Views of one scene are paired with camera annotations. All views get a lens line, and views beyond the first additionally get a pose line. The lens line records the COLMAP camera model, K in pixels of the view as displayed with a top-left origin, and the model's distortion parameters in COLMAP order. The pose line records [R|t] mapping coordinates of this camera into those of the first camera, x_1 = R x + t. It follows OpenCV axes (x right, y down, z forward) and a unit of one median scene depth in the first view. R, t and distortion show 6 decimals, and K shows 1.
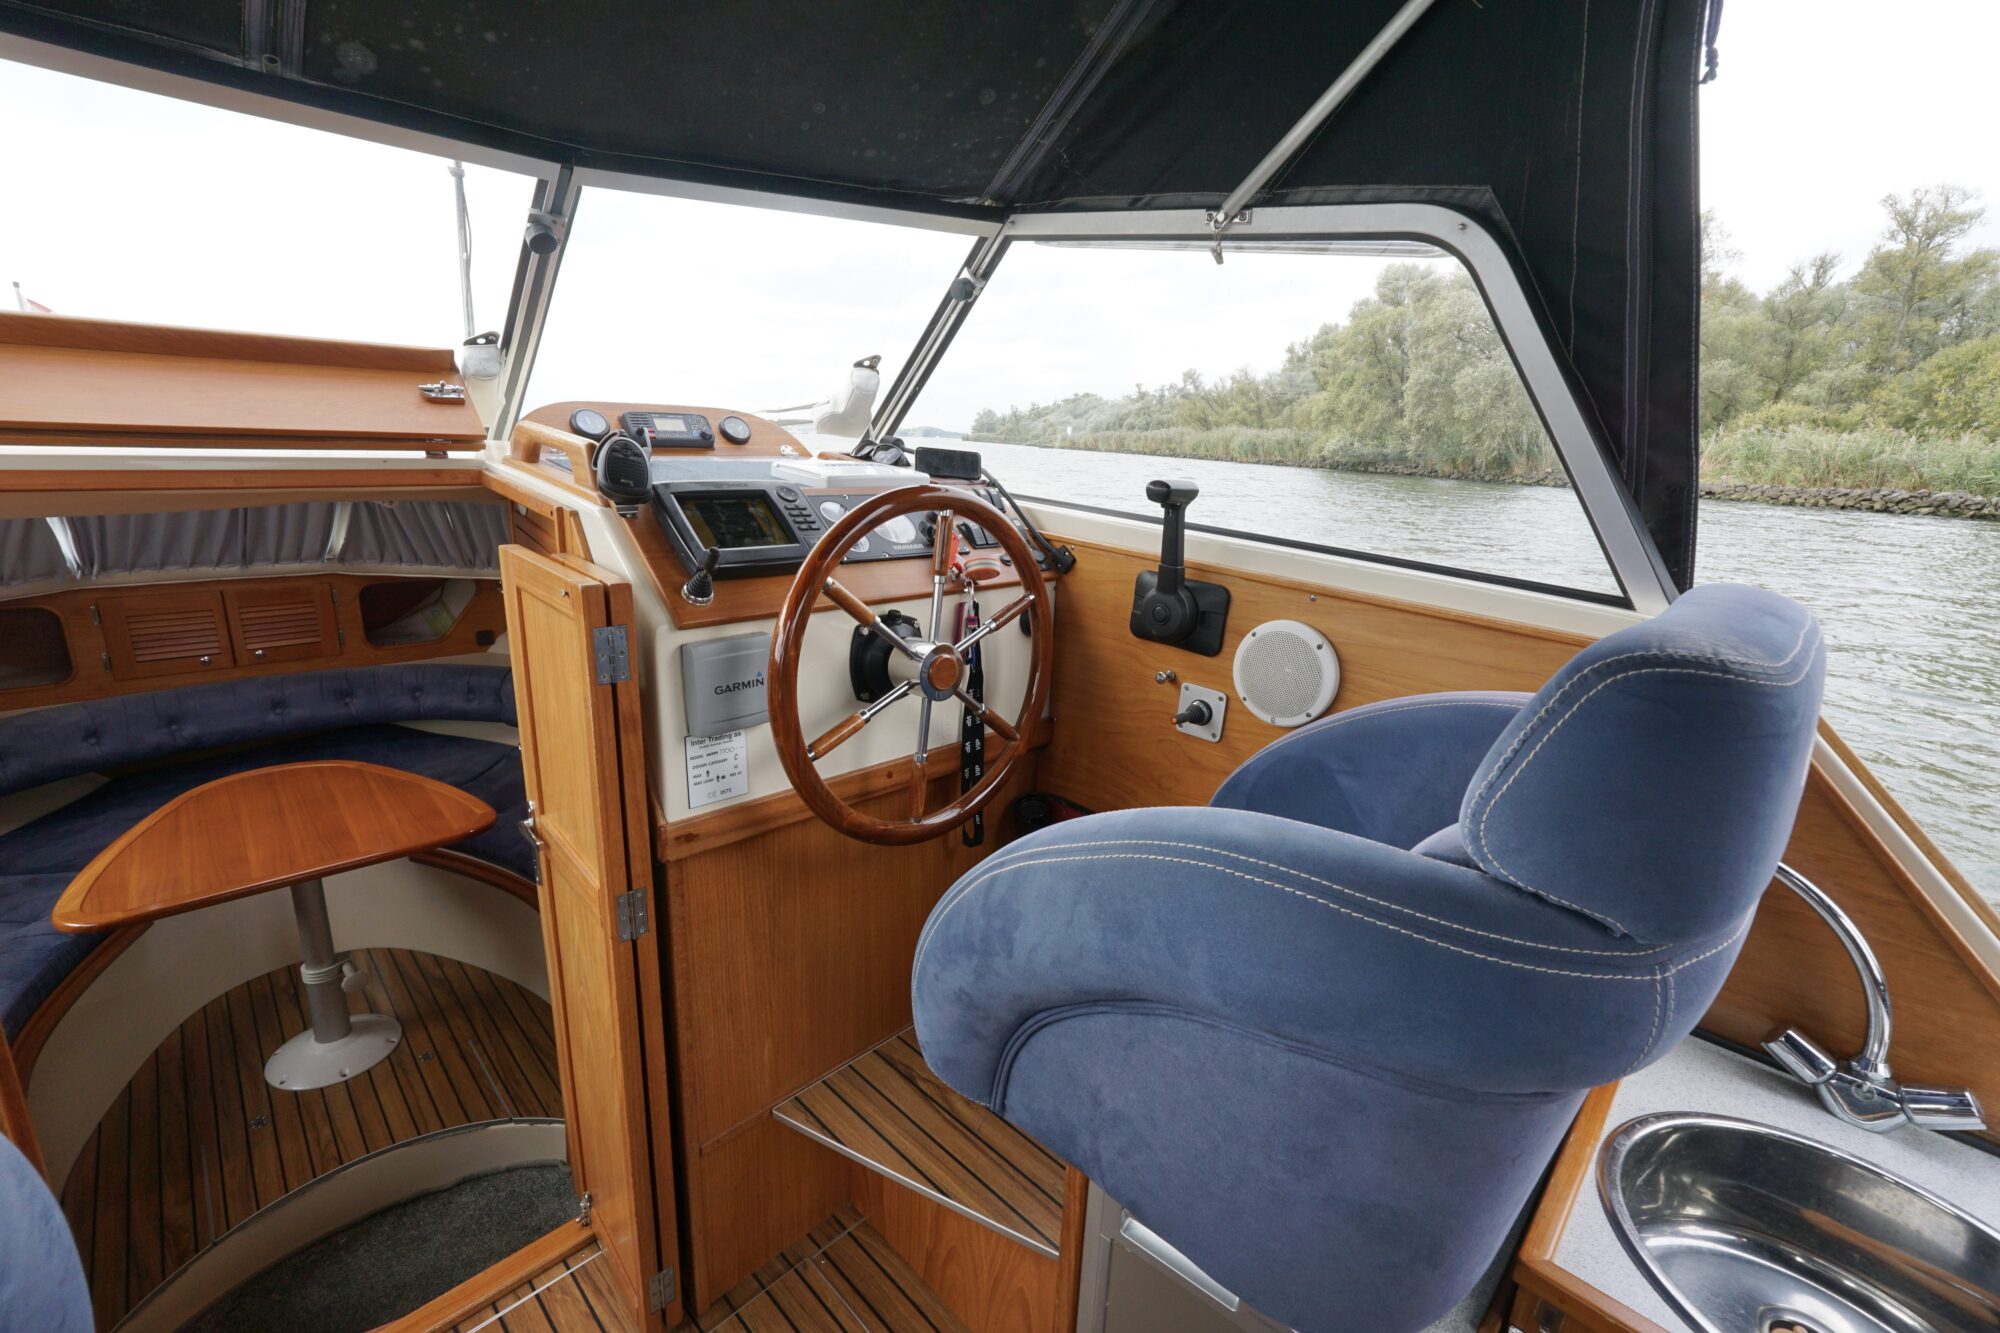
lens RADIAL K [[844.4, 0, 998.3], [0, 844.4, 666.2], [0, 0, 1]] dist [-0.019167, 0.008174]
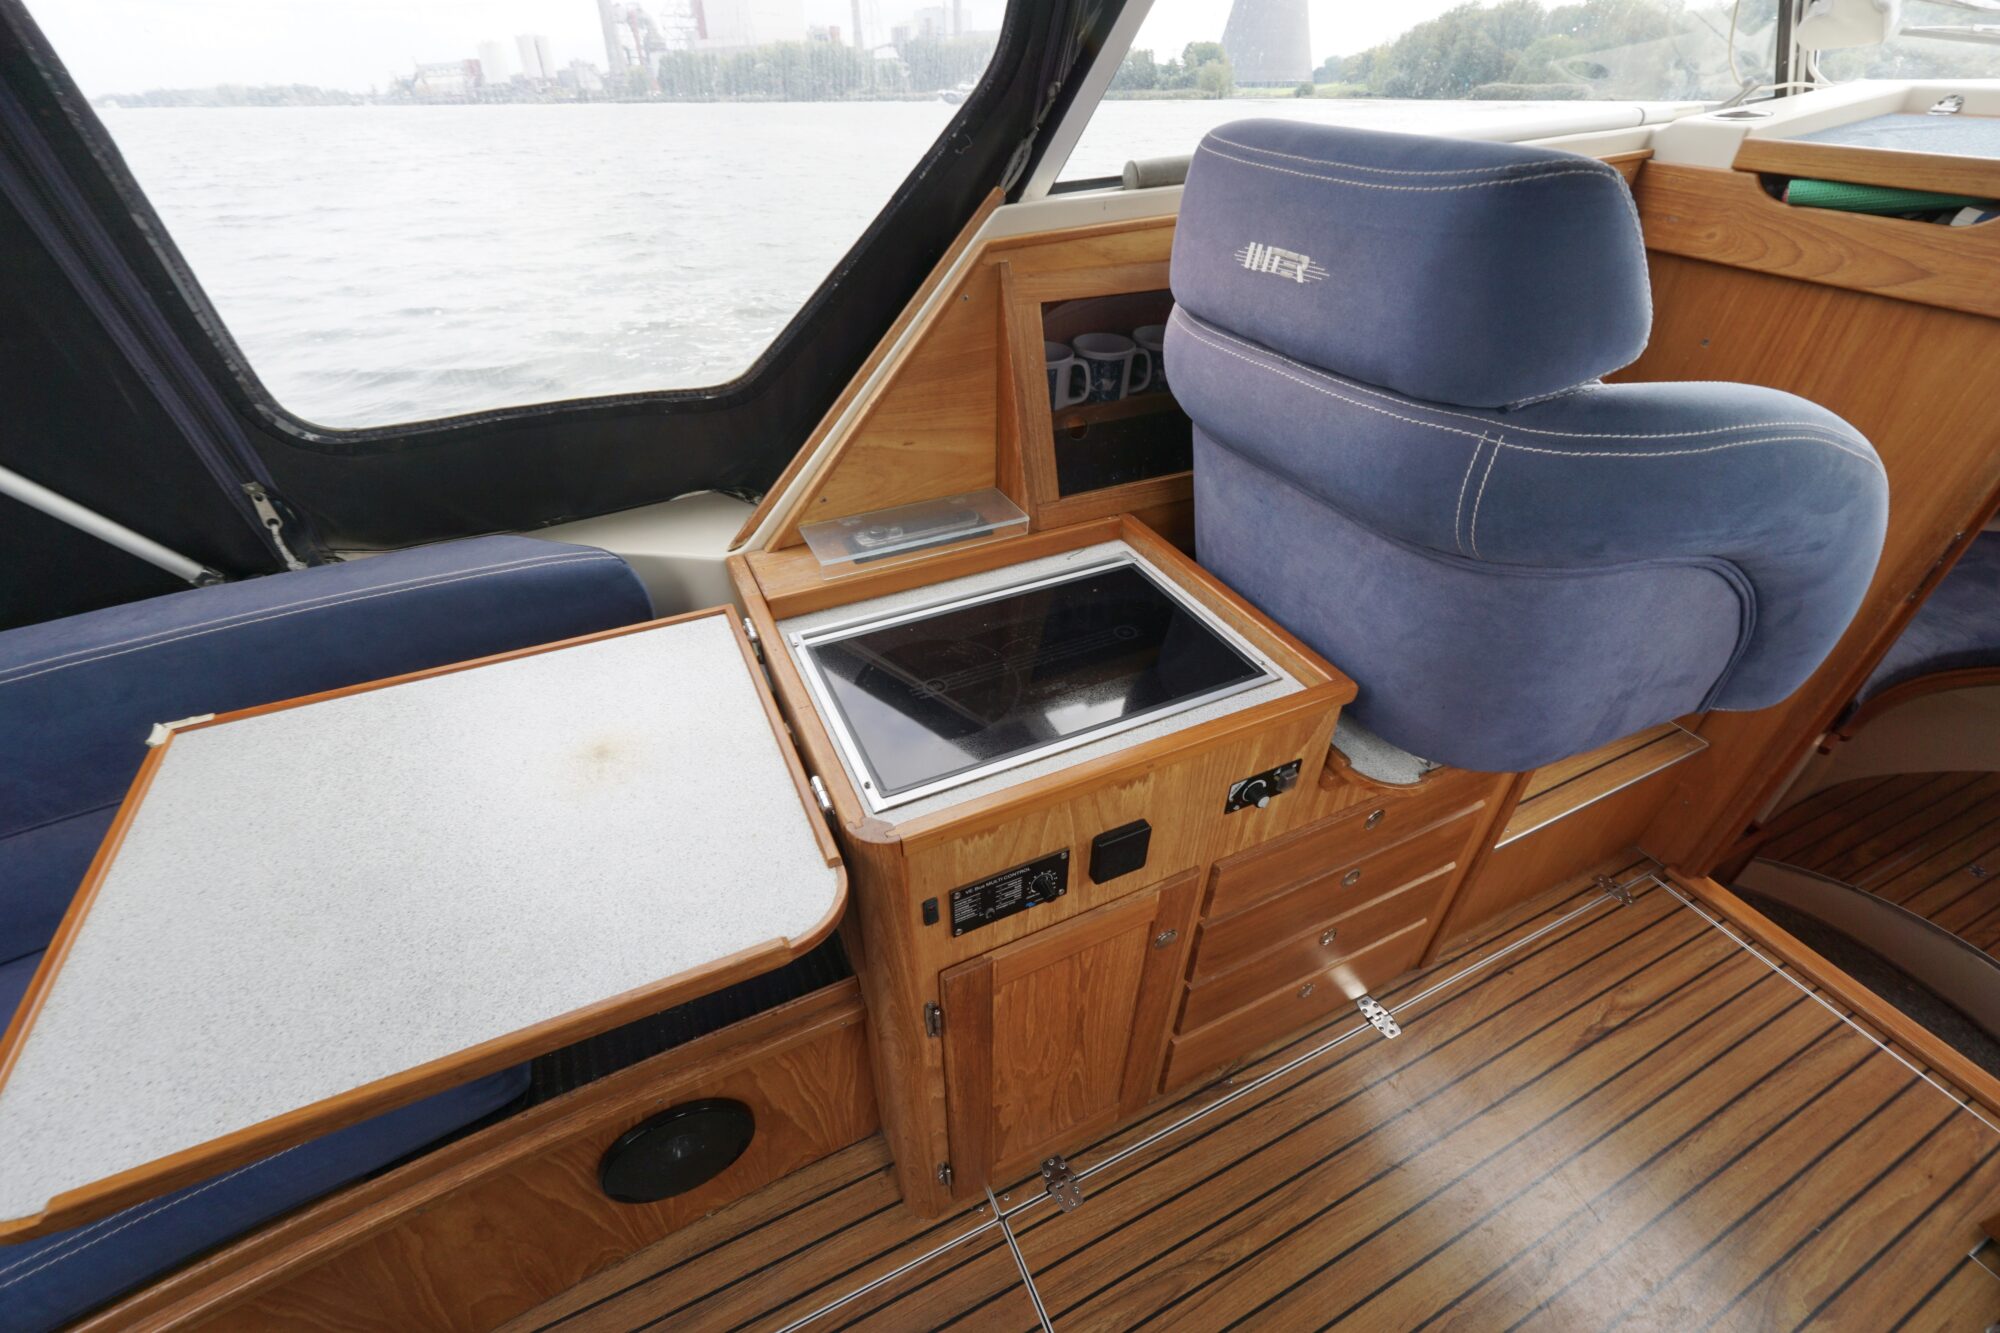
lens RADIAL K [[841.8, 0, 999.0], [0, 841.8, 666.9], [0, 0, 1]] dist [-0.018056, 0.007463]
pose [[-0.347300, 0.527712, -0.775179, 0.319108], [-0.260023, 0.740028, 0.620280, 0.053767], [0.900983, 0.416988, -0.119795, -0.116651]]
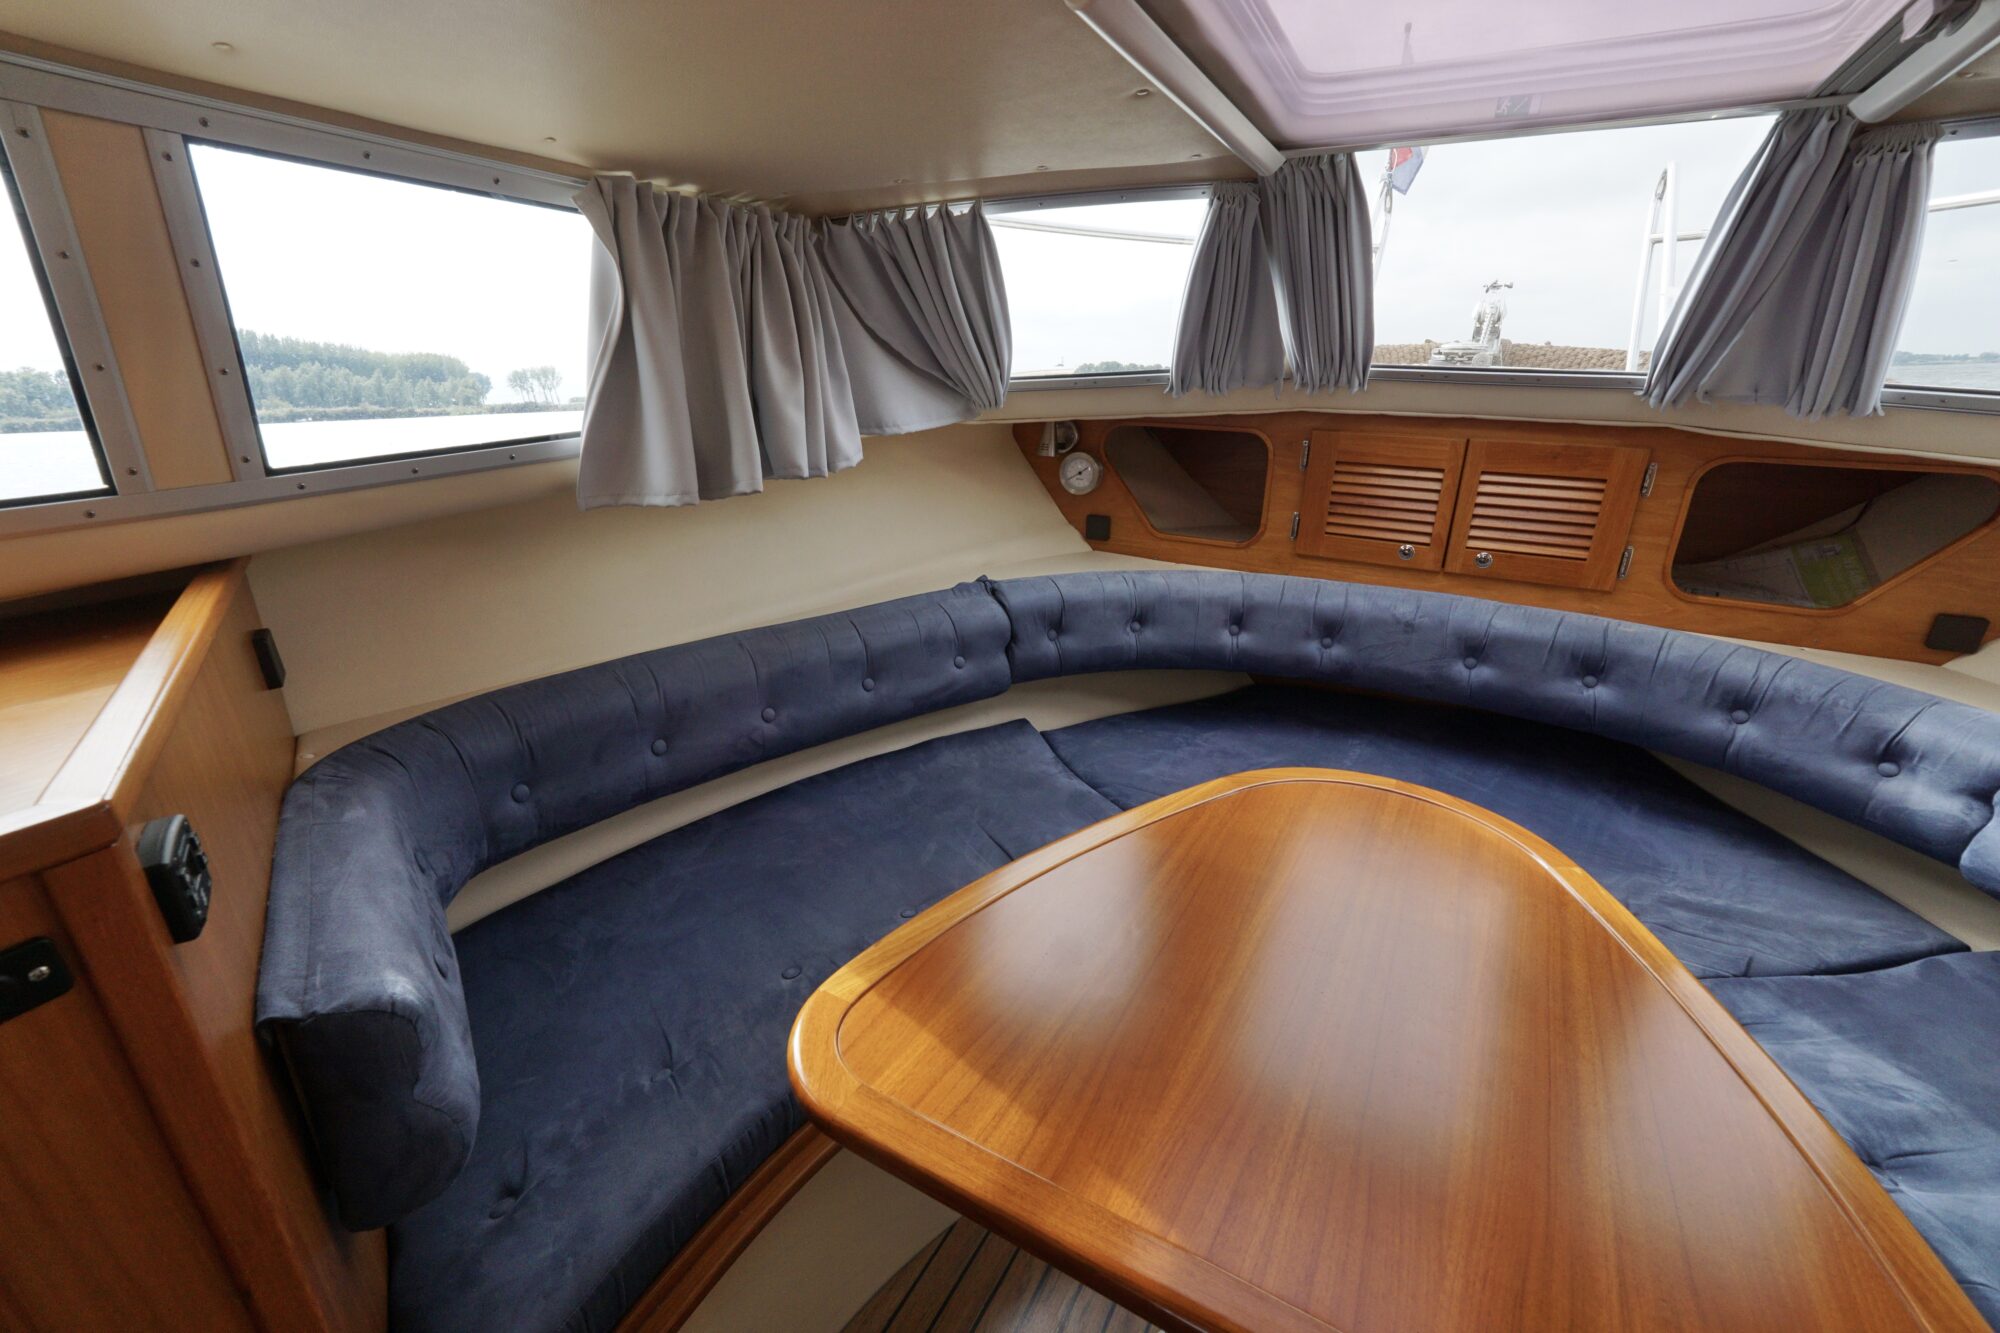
lens RADIAL K [[841.8, 0, 999.0], [0, 841.8, 666.9], [0, 0, 1]] dist [-0.018056, 0.007463]
pose [[0.268099, 0.295536, -0.916941, -0.974788], [-0.253359, 0.939911, 0.228861, 0.017111], [0.929480, 0.170958, 0.326865, 1.188018]]
